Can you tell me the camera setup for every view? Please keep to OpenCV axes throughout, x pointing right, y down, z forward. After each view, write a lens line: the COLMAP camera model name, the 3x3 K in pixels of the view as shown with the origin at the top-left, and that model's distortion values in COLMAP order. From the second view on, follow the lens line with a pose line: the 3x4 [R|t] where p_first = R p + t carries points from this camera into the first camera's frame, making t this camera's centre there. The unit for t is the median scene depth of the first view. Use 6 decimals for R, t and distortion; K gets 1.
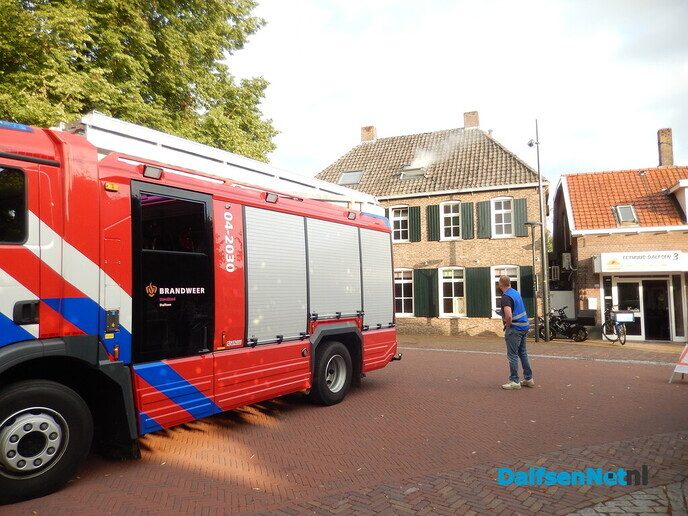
lens RADIAL K [[571.6, 0, 340.8], [0, 571.6, 255.6], [0, 0, 1]] dist [0.010965, -0.001935]
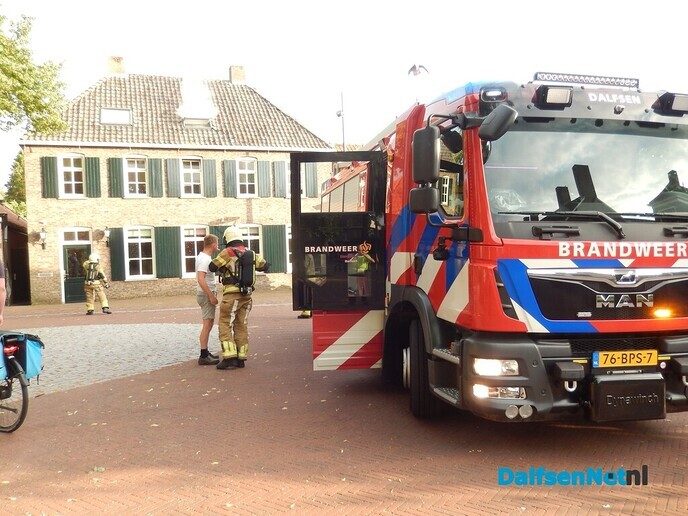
lens RADIAL K [[571.6, 0, 349.6], [0, 571.6, 253.5], [0, 0, 1]] dist [0.010965, -0.001935]
pose [[0.731142, -0.021537, 0.681885, -0.366314], [-0.020674, 0.998343, 0.053699, 0.013992], [-0.681912, -0.053359, 0.729486, 0.151995]]
